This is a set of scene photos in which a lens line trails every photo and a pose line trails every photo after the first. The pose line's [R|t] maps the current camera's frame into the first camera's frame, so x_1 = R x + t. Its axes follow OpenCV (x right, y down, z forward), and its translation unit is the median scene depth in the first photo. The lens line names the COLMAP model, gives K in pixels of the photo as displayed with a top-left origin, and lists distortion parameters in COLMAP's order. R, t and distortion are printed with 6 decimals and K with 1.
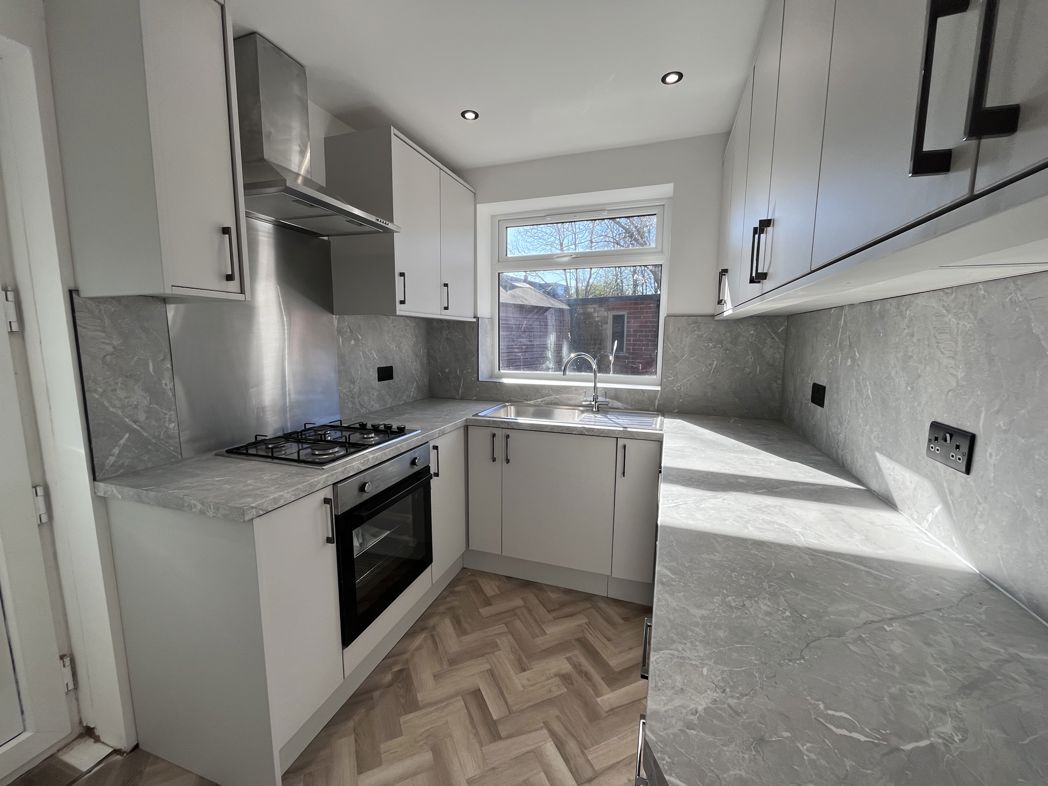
lens RADIAL K [[422.0, 0, 521.2], [0, 422.0, 393.9], [0, 0, 1]] dist [-0.002700, -0.000351]
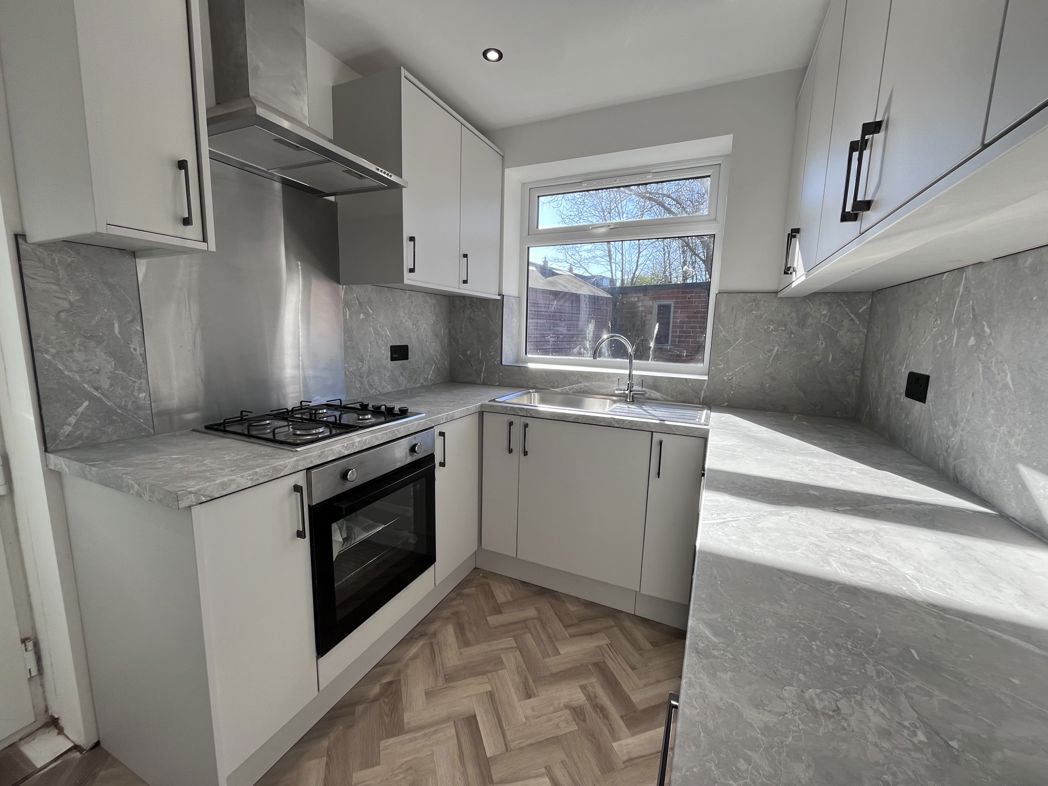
lens RADIAL K [[422.0, 0, 520.8], [0, 422.0, 393.7], [0, 0, 1]] dist [-0.002700, -0.000351]
pose [[0.994651, 0.033717, -0.097634, 0.062597], [-0.032270, 0.999345, 0.016367, 0.030682], [0.098122, -0.013129, 0.995088, 0.182319]]
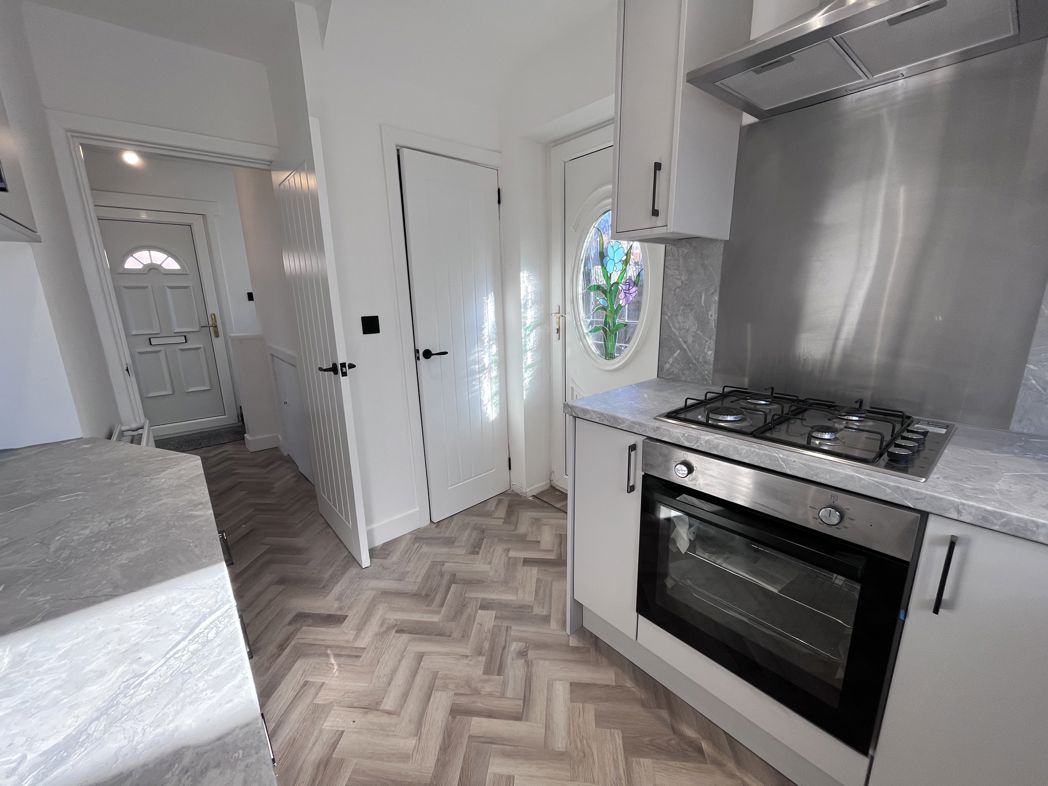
lens RADIAL K [[422.0, 0, 520.5], [0, 422.0, 394.1], [0, 0, 1]] dist [-0.002700, -0.000351]
pose [[-0.516997, 0.205868, -0.830862, 0.392110], [-0.094434, 0.951006, 0.294398, -0.103447], [0.850762, 0.230664, -0.472226, 1.116448]]
